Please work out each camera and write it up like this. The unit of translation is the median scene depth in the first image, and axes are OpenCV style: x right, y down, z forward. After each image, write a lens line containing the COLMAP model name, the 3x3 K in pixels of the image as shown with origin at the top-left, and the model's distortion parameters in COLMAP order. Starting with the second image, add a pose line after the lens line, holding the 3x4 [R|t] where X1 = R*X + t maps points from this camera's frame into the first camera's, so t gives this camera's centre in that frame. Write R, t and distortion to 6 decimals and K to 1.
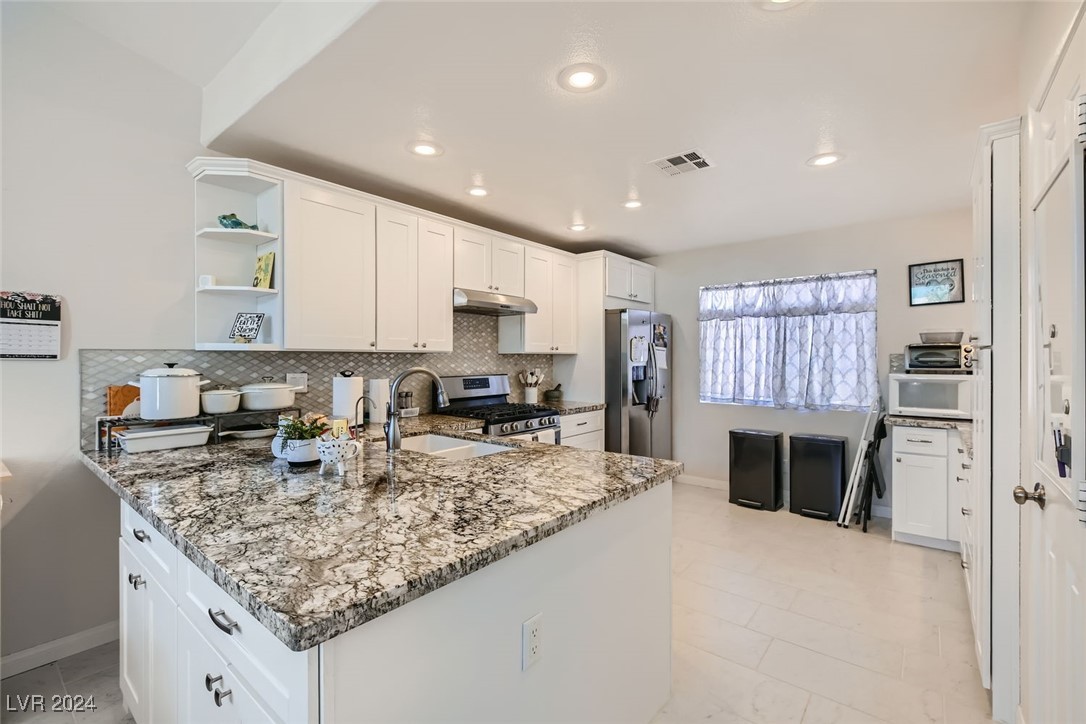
lens RADIAL K [[472.5, 0, 542.3], [0, 472.5, 363.4], [0, 0, 1]] dist [0.001383, -0.000682]
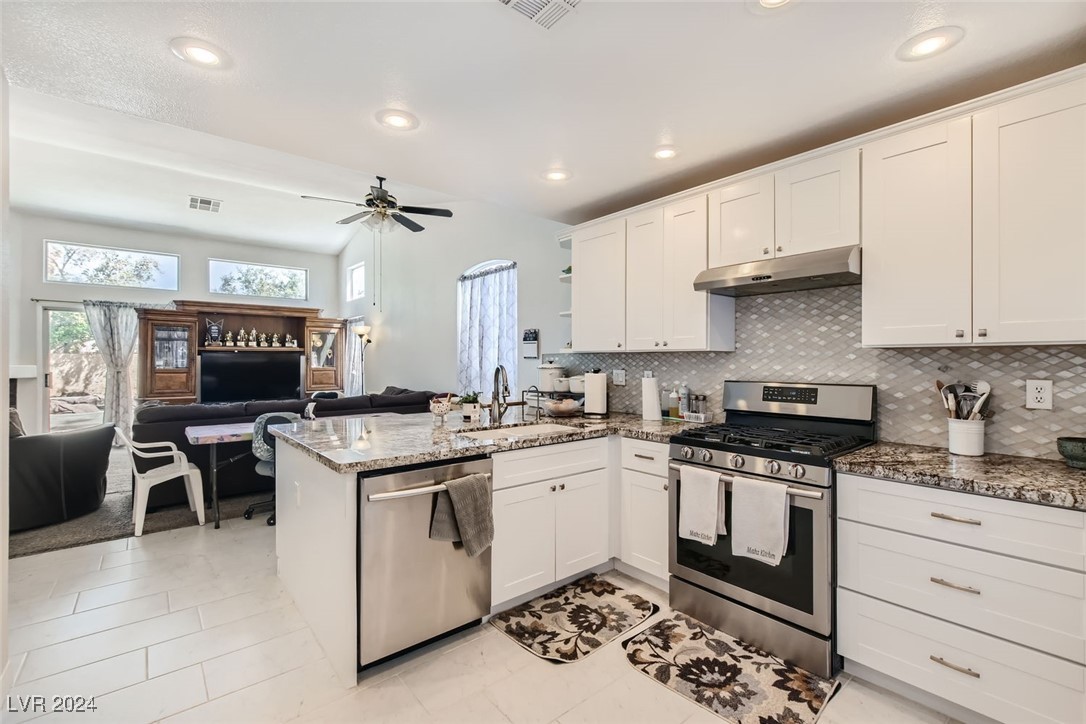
lens RADIAL K [[472.5, 0, 545.6], [0, 472.5, 360.3], [0, 0, 1]] dist [0.001383, -0.000682]
pose [[-0.188118, 0.005532, -0.982131, 0.701894], [-0.004682, 0.999968, 0.006529, -0.011030], [0.982135, 0.005827, -0.188086, 0.943582]]
